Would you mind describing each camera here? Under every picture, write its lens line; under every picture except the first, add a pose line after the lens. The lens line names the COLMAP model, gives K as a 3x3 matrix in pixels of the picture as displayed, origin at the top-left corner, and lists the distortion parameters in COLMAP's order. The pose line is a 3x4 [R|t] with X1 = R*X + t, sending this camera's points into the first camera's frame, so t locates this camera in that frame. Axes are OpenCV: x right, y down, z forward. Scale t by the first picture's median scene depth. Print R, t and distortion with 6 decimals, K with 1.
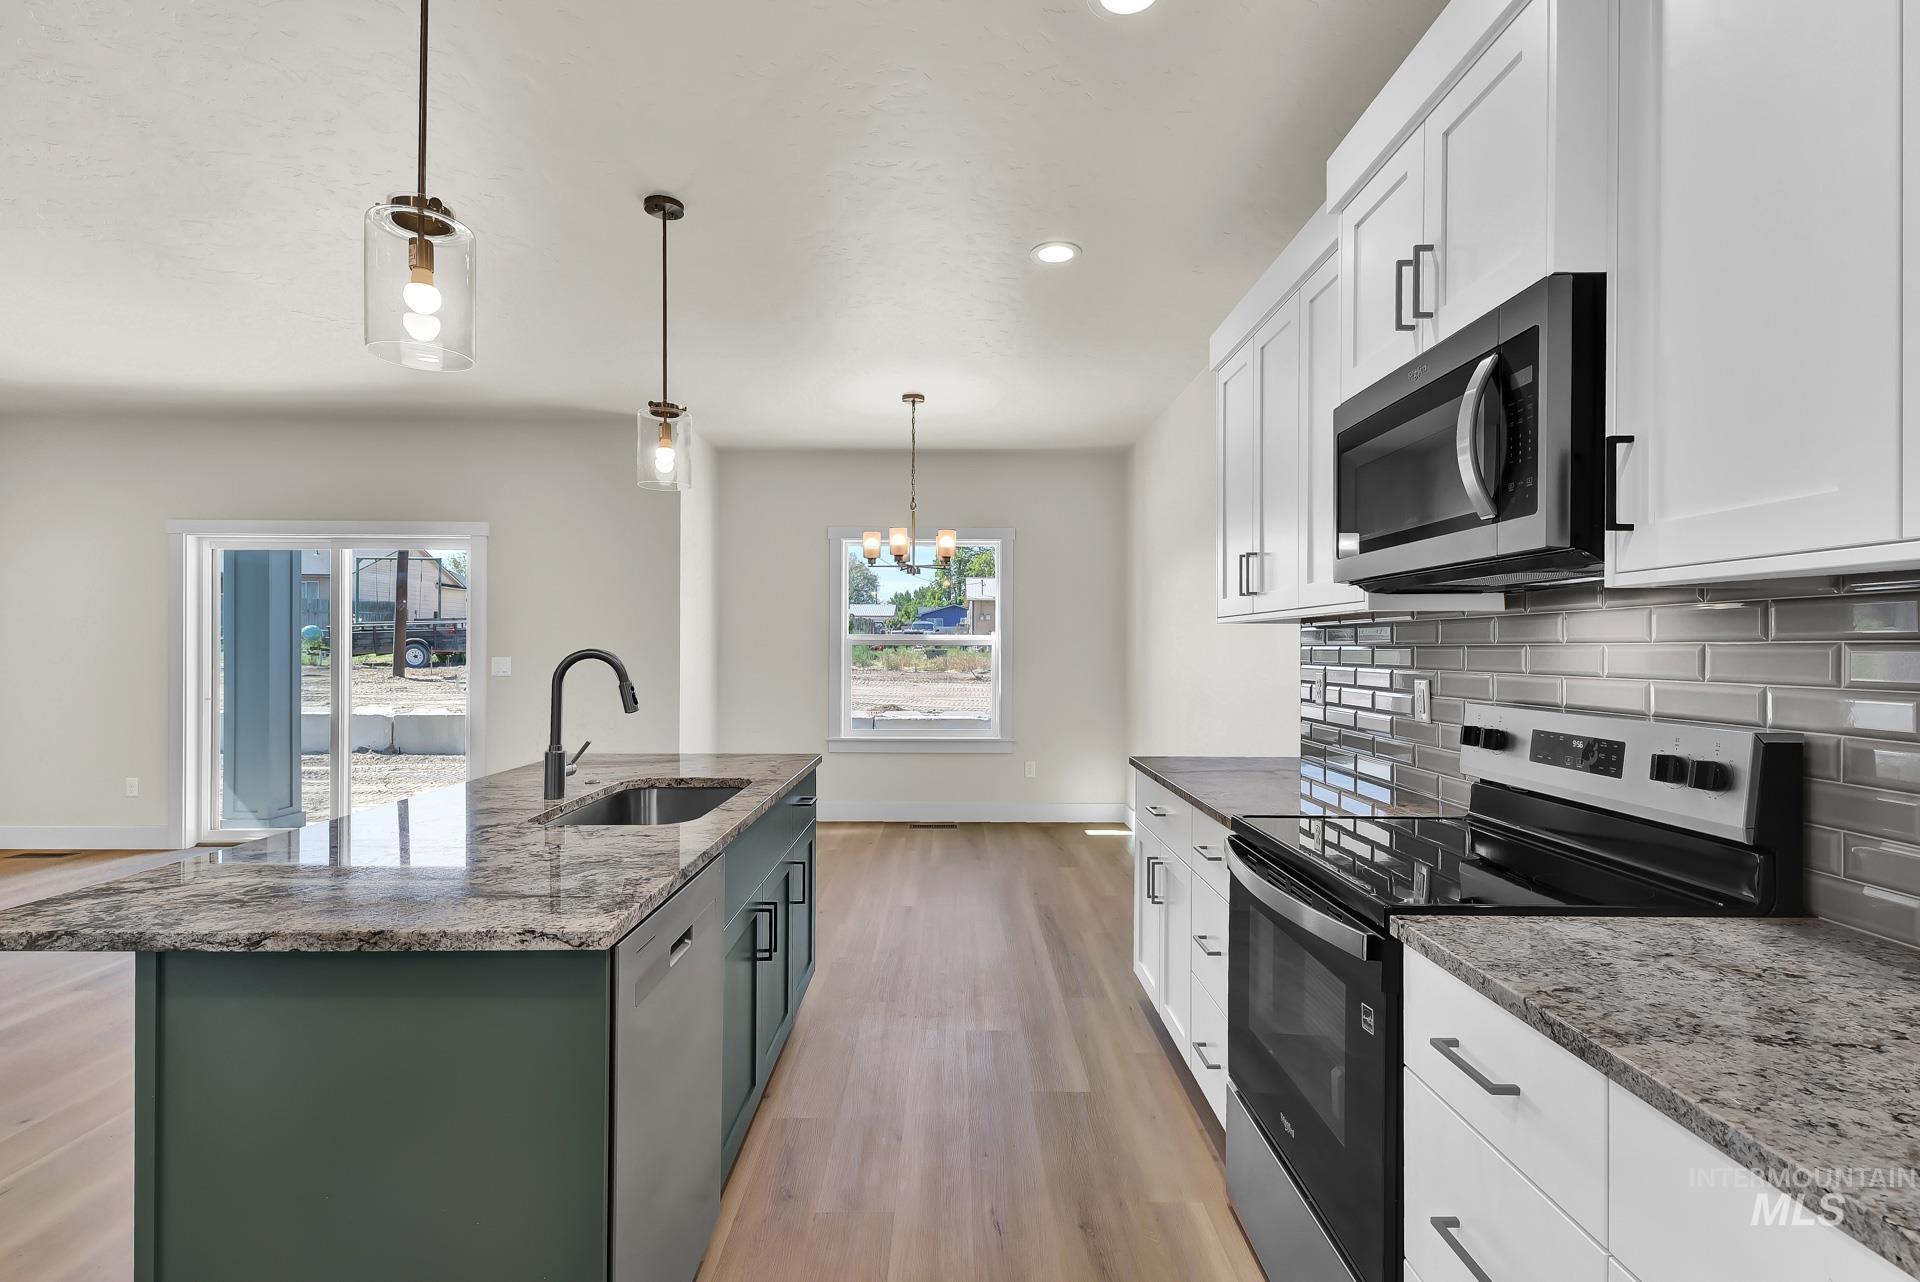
lens RADIAL K [[907.1, 0, 916.6], [0, 907.1, 657.5], [0, 0, 1]] dist [0.013049, -0.002760]
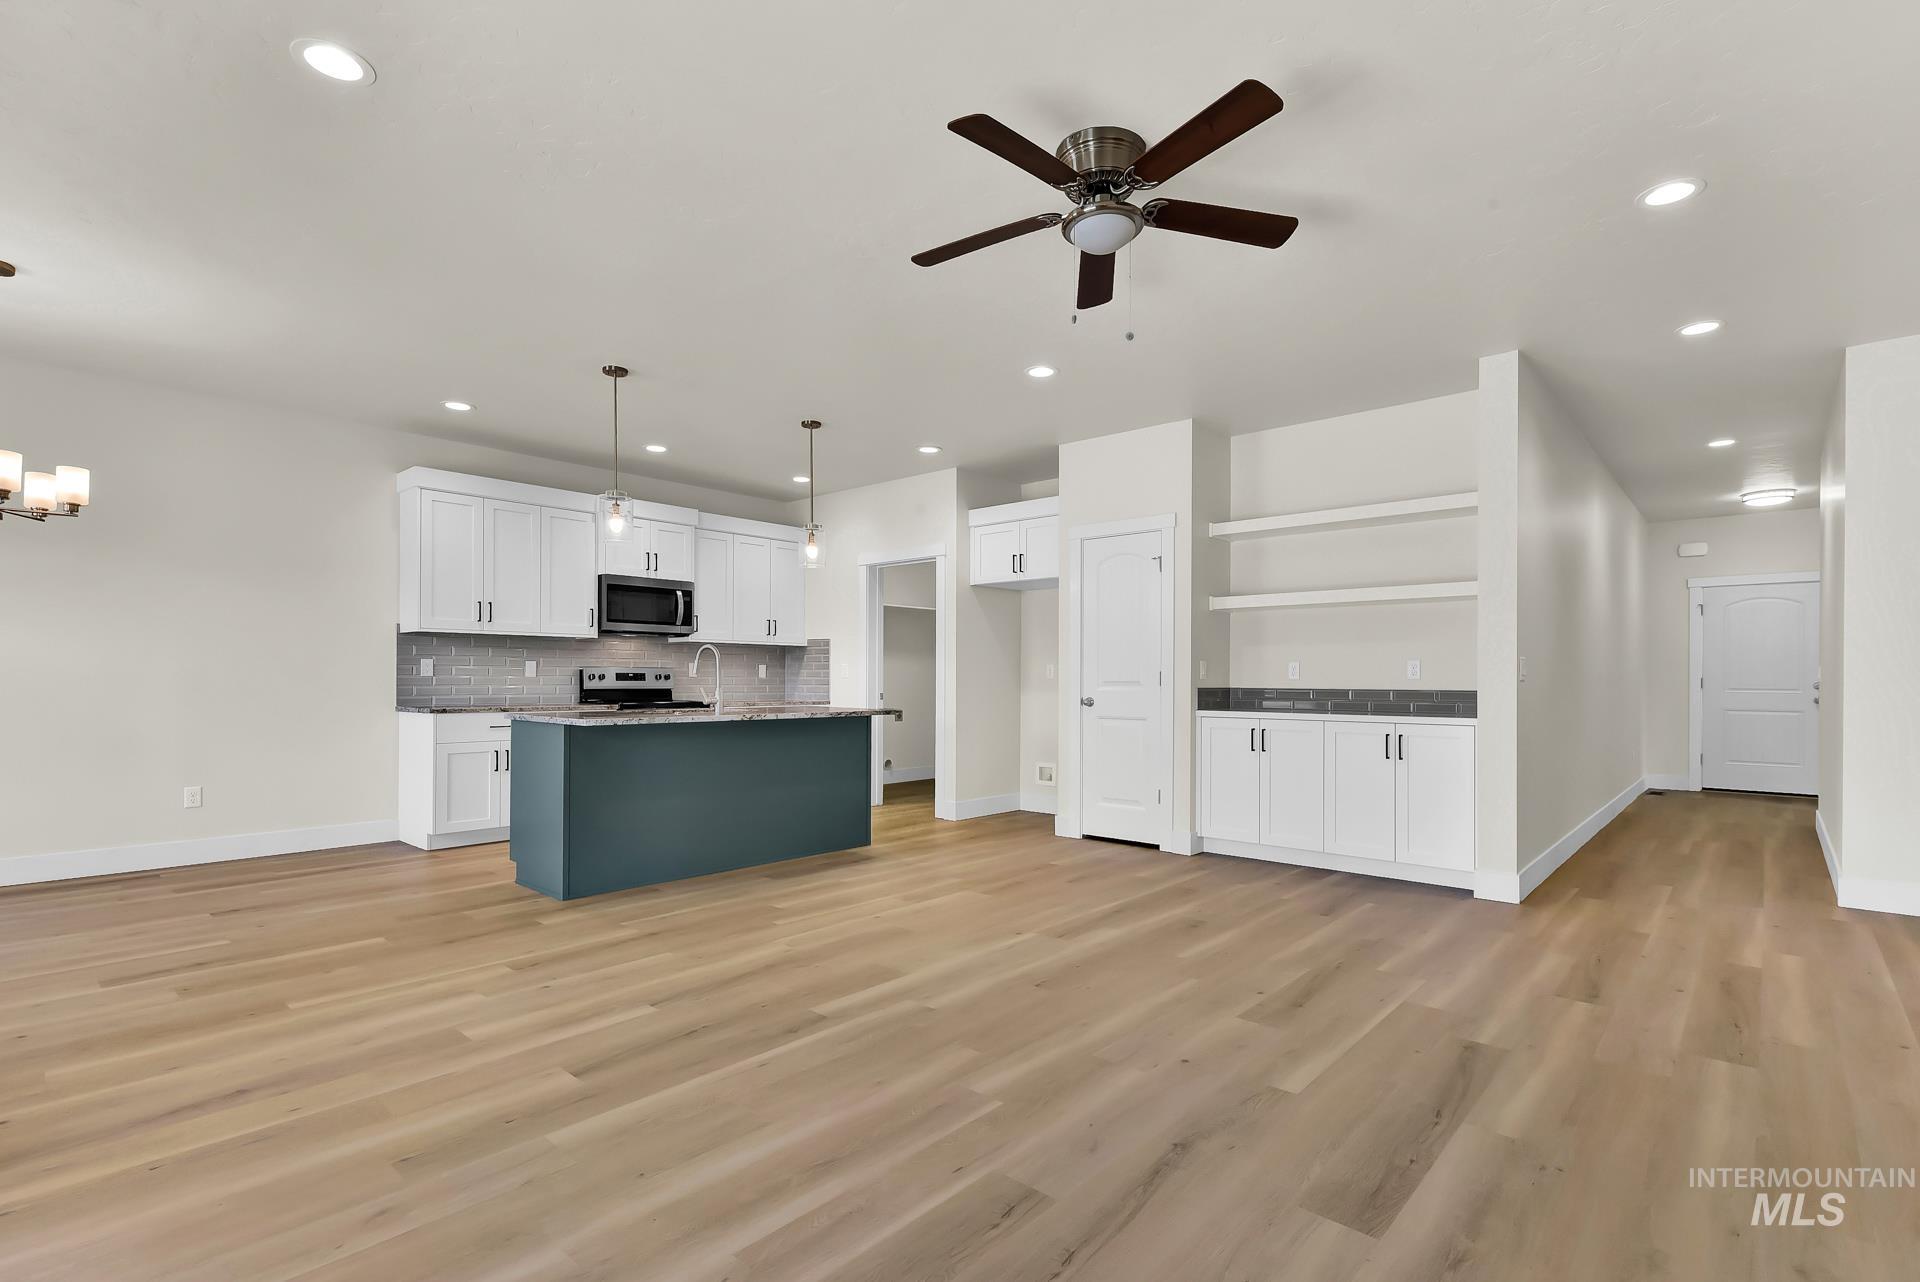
lens RADIAL K [[883.3, 0, 970.4], [0, 883.3, 678.5], [0, 0, 1]] dist [0.005741, -0.000557]
pose [[-0.756808, -0.004697, 0.653620, -1.636569], [0.002873, 0.999941, 0.010513, 0.039537], [-0.653631, 0.009835, -0.756750, 1.619713]]
